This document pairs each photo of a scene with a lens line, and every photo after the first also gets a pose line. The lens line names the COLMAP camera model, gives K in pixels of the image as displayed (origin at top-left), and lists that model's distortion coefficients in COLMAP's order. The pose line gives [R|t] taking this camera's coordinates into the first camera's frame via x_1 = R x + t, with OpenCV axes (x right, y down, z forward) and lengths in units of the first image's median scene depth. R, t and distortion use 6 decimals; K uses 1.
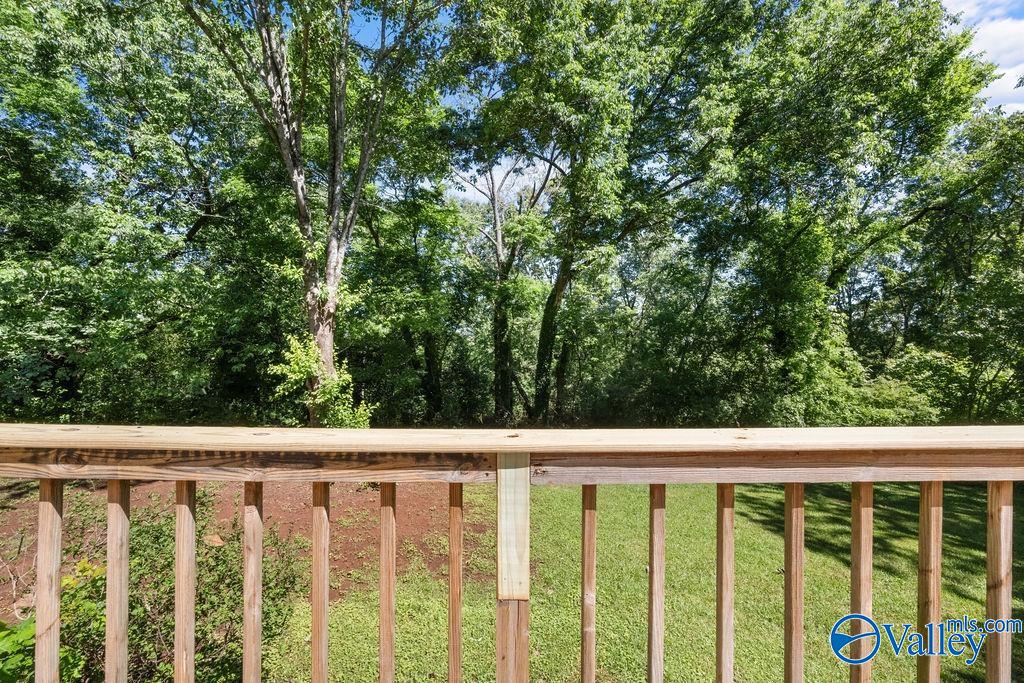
lens RADIAL K [[403.7, 0, 509.4], [0, 403.7, 345.1], [0, 0, 1]] dist [-0.002348, 0.000424]
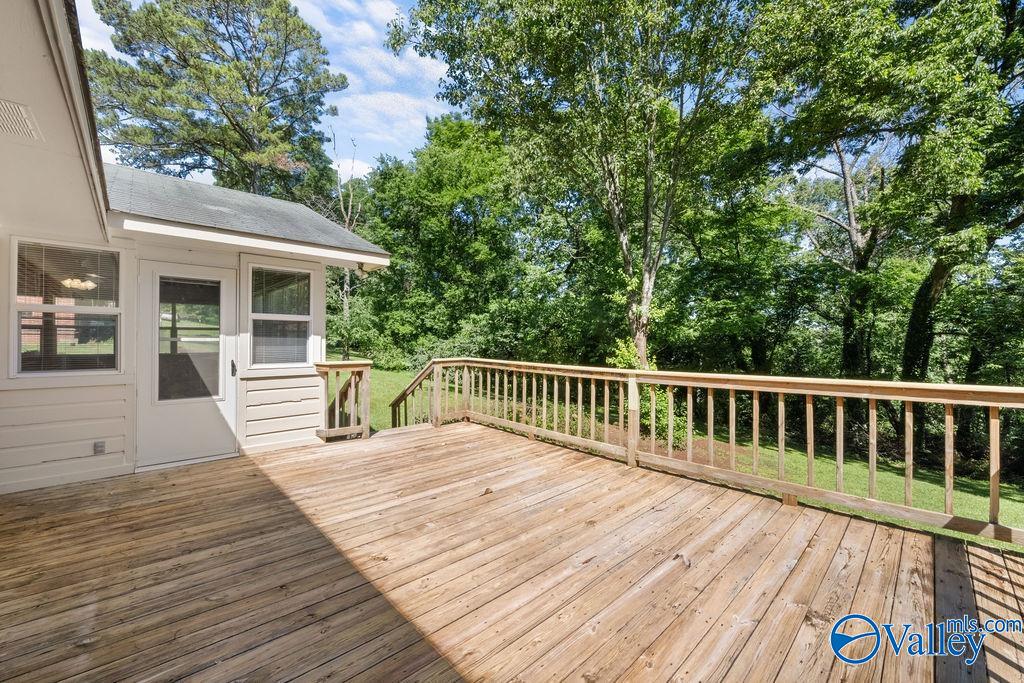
lens RADIAL K [[403.7, 0, 512.1], [0, 403.7, 342.6], [0, 0, 1]] dist [-0.002348, 0.000424]
pose [[0.693717, 0.004333, -0.720235, 0.174714], [-0.008414, 0.999962, -0.002089, -0.002792], [0.720198, 0.007509, 0.693727, -0.224465]]
